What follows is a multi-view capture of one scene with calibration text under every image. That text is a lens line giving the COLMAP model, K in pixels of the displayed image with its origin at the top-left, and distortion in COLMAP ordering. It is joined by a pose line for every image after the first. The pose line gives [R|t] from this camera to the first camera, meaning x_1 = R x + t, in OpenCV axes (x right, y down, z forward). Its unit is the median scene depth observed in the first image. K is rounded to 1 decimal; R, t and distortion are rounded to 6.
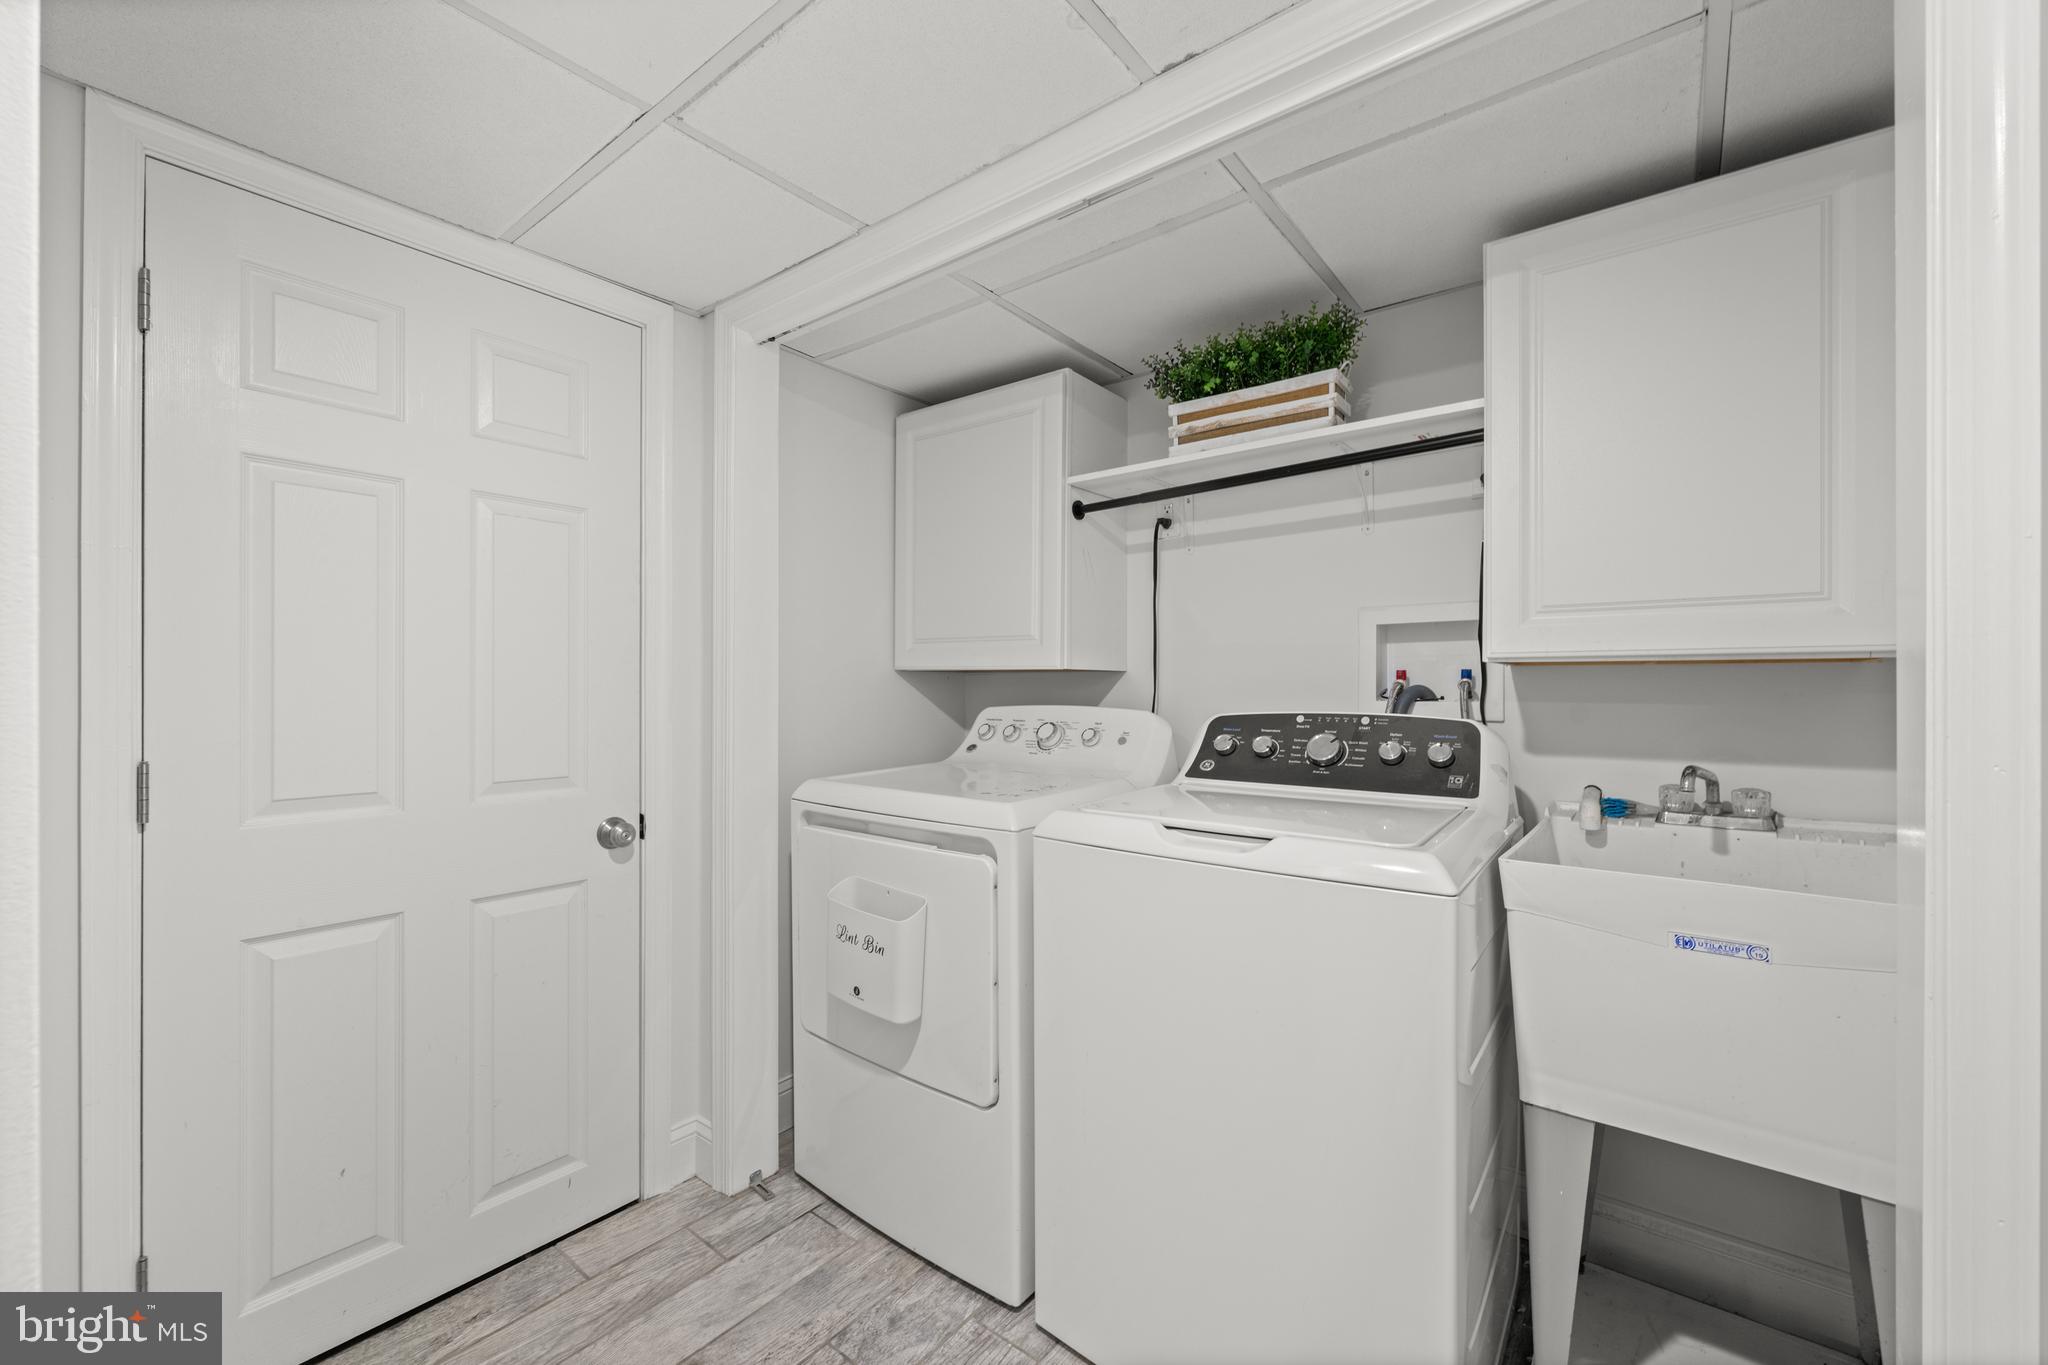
lens RADIAL K [[823.3, 0, 1022.3], [0, 823.3, 686.1], [0, 0, 1]] dist [-0.000154, 0.000152]
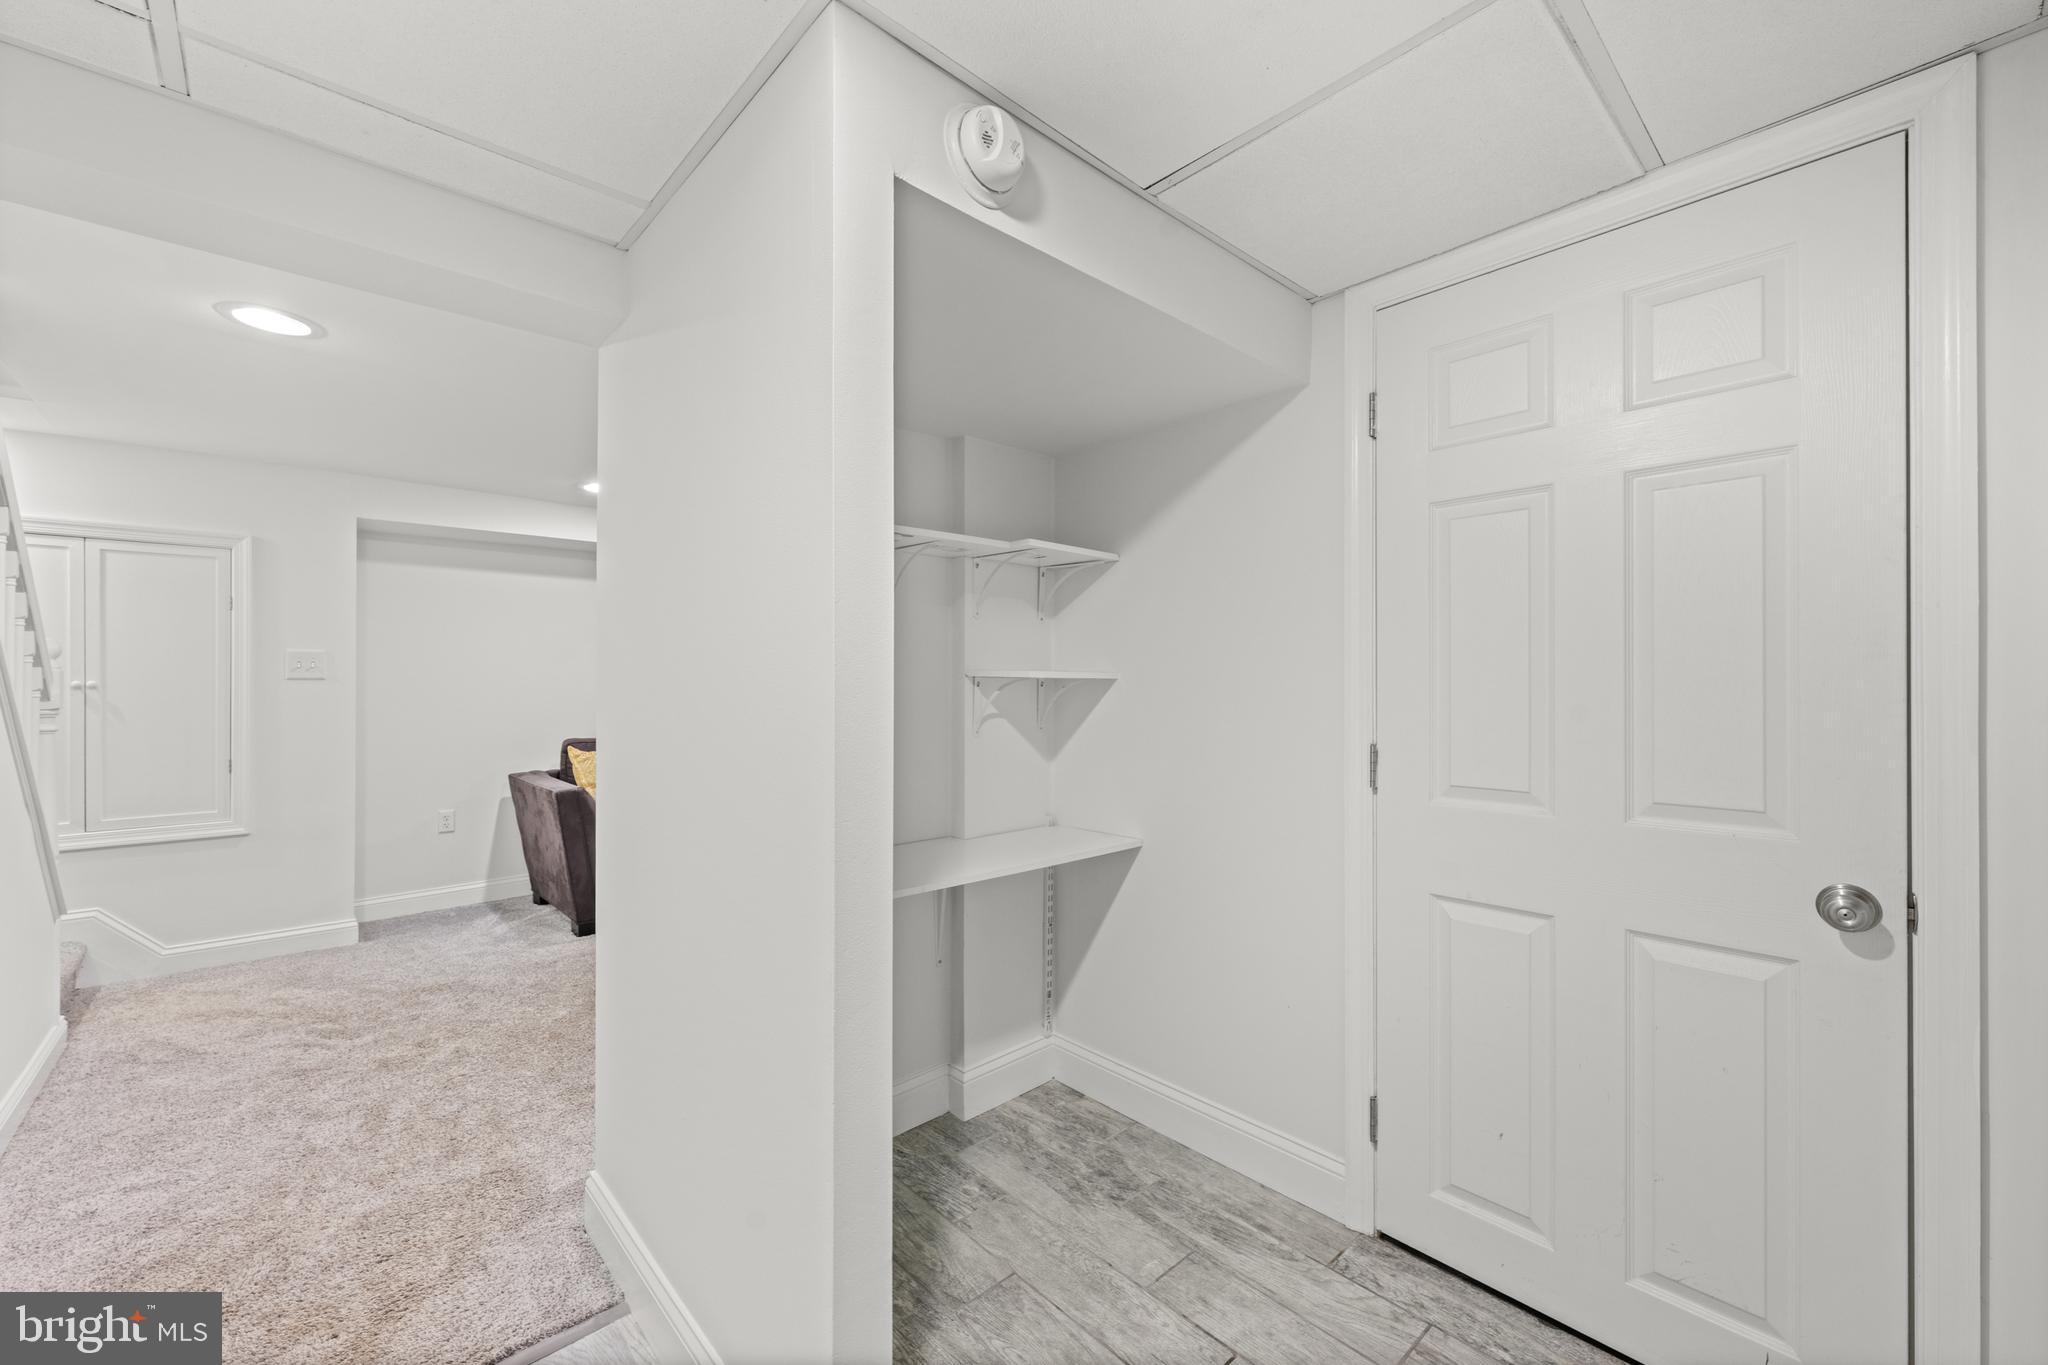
lens RADIAL K [[823.3, 0, 1021.1], [0, 823.3, 681.4], [0, 0, 1]] dist [-0.000154, 0.000152]
pose [[-0.170527, -0.004522, -0.985343, 0.351431], [0.000926, 0.999988, -0.004750, -0.006767], [0.985353, -0.001722, -0.170521, 0.544216]]
